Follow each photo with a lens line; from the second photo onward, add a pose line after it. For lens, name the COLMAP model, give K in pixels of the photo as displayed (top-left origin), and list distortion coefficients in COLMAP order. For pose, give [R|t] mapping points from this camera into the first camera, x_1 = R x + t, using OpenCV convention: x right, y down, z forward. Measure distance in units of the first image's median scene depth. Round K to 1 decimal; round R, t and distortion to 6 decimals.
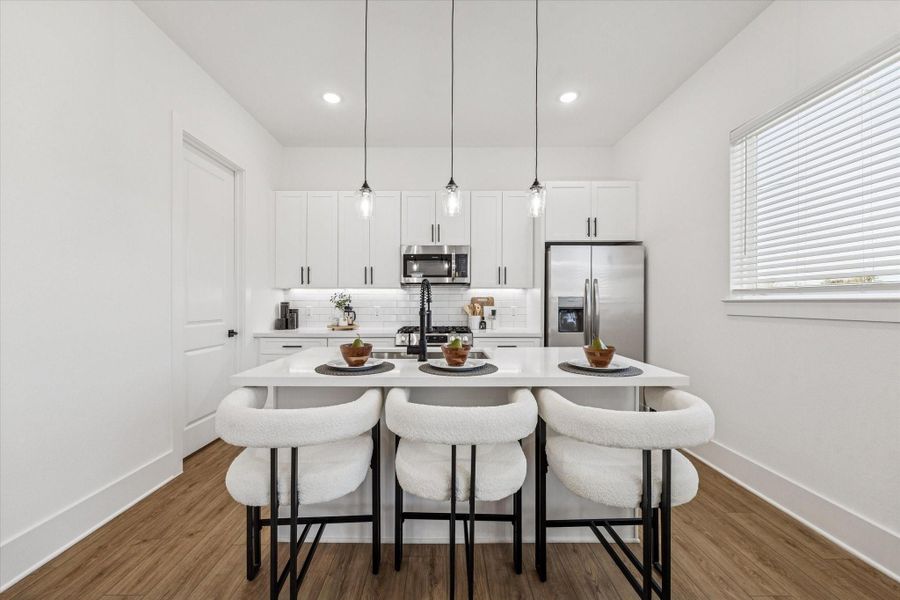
lens RADIAL K [[343.8, 0, 450.0], [0, 343.8, 300.0], [0, 0, 1]] dist [-0.001754, -0.000091]
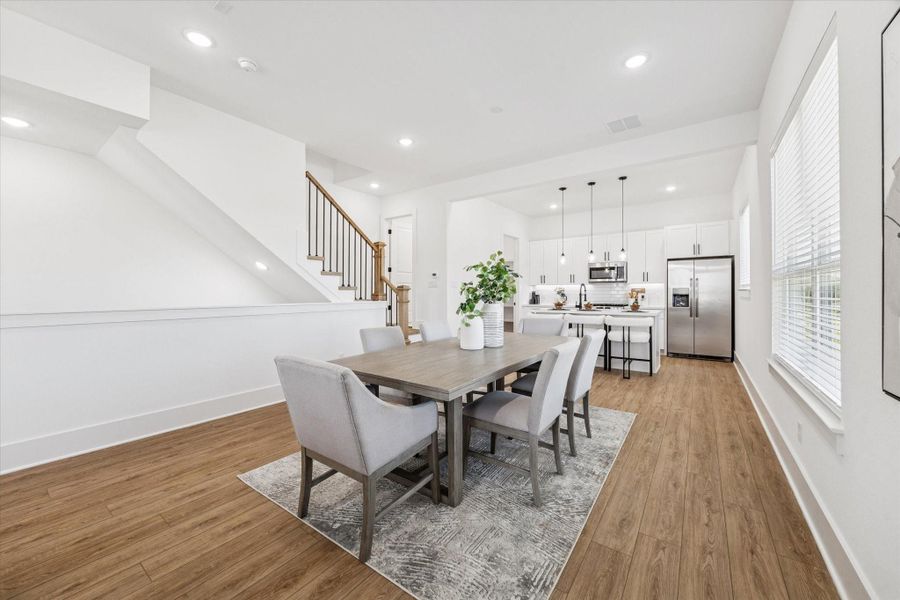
lens RADIAL K [[343.8, 0, 450.0], [0, 343.8, 300.0], [0, 0, 1]] dist [-0.001754, -0.000091]
pose [[0.798567, 0.010031, -0.601822, 0.442507], [0.010690, 0.999467, 0.030845, -0.014658], [0.601811, -0.031065, 0.798034, -1.152895]]
